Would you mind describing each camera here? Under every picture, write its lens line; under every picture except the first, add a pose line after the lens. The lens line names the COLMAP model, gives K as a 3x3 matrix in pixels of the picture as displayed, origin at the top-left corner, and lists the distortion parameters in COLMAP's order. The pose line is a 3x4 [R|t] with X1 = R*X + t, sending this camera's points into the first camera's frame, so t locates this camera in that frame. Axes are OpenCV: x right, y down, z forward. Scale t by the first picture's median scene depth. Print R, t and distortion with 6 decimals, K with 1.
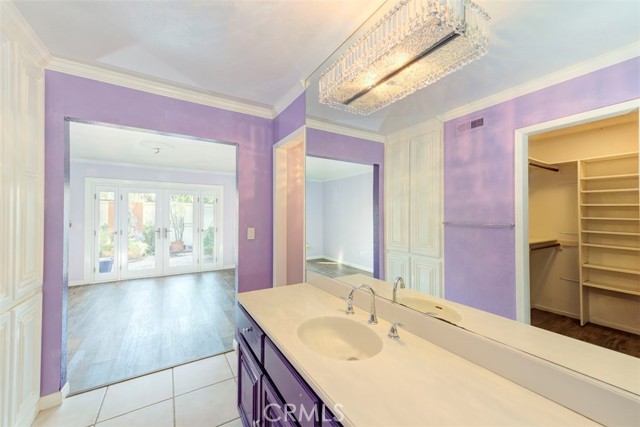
lens RADIAL K [[246.3, 0, 321.2], [0, 246.3, 212.4], [0, 0, 1]] dist [0.014838, -0.000235]
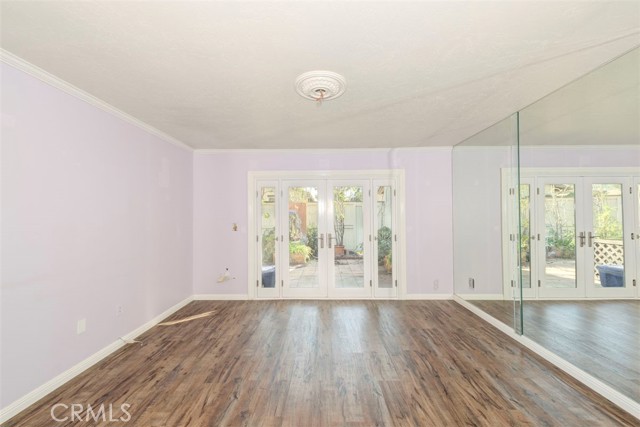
lens RADIAL K [[246.3, 0, 321.2], [0, 246.3, 212.4], [0, 0, 1]] dist [0.014838, -0.000235]
pose [[0.839932, -0.015390, -0.542474, -0.180961], [0.014381, 0.999878, -0.006101, 0.004157], [0.542501, -0.002677, 0.840051, 0.270203]]
